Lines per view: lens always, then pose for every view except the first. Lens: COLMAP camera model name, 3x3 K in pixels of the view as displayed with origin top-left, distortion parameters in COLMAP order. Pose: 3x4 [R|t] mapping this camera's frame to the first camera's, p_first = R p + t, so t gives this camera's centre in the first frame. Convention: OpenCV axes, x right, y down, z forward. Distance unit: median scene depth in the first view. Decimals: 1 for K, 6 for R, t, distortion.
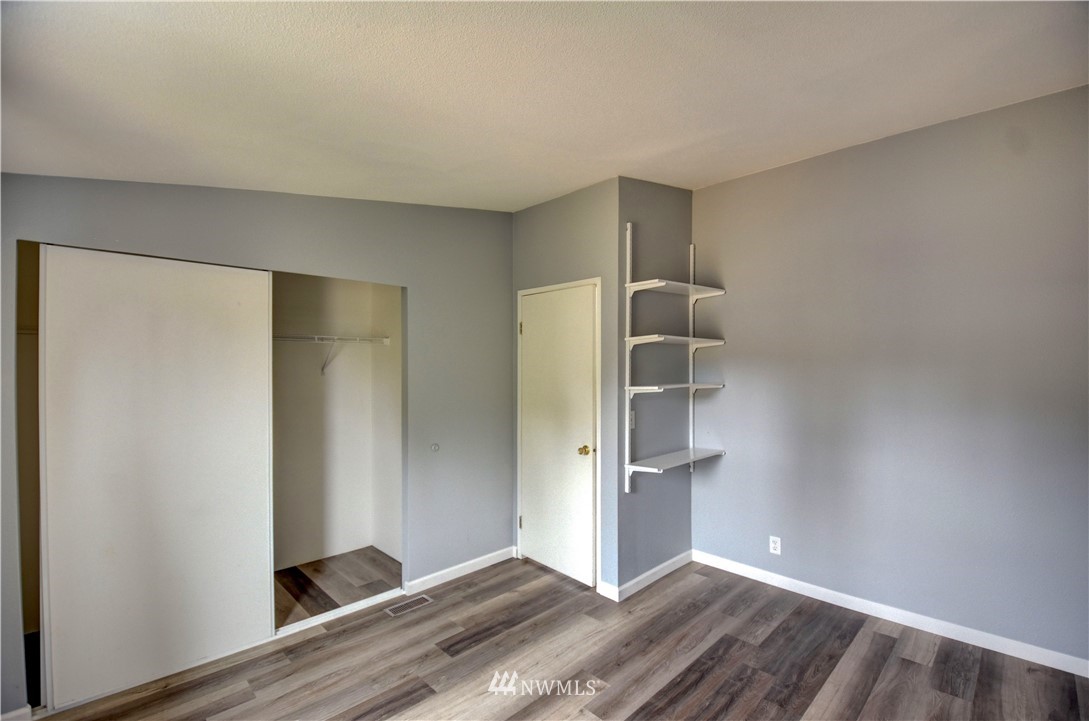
lens RADIAL K [[486.6, 0, 552.2], [0, 486.6, 365.9], [0, 0, 1]] dist [-0.001079, -0.015889]
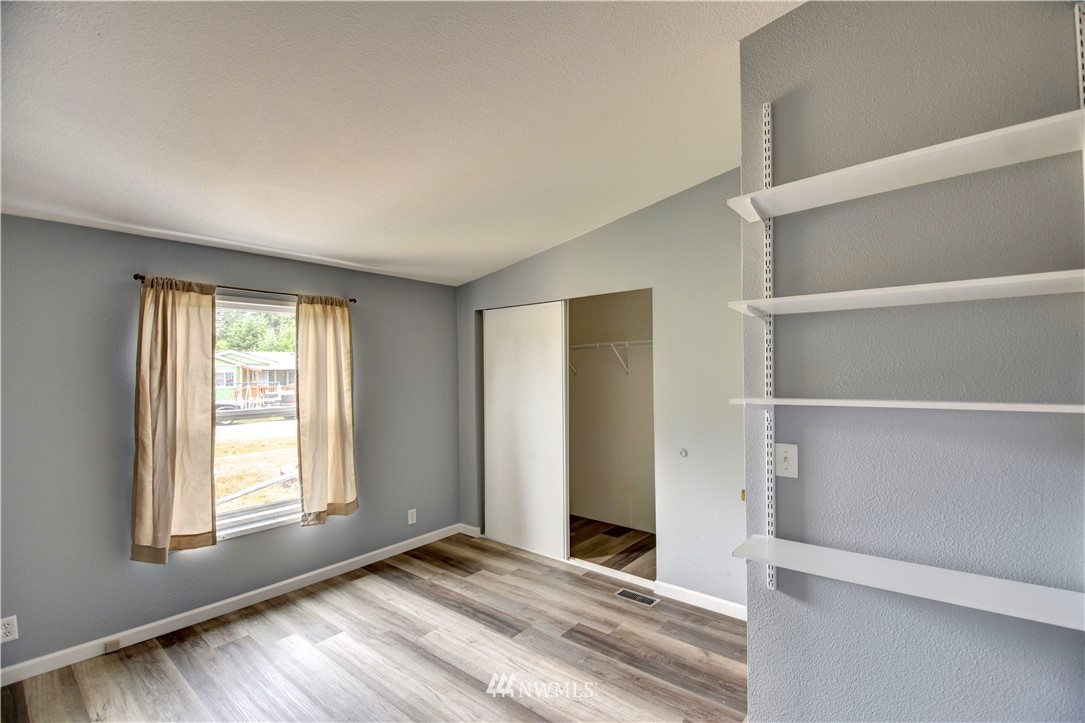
lens RADIAL K [[479.2, 0, 555.6], [0, 479.2, 366.6], [0, 0, 1]] dist [0.013288, -0.025232]
pose [[0.099851, -0.010589, -0.994946, 0.773018], [0.013918, 0.999860, -0.009245, 0.010674], [0.994905, -0.012925, 0.099985, 0.798382]]
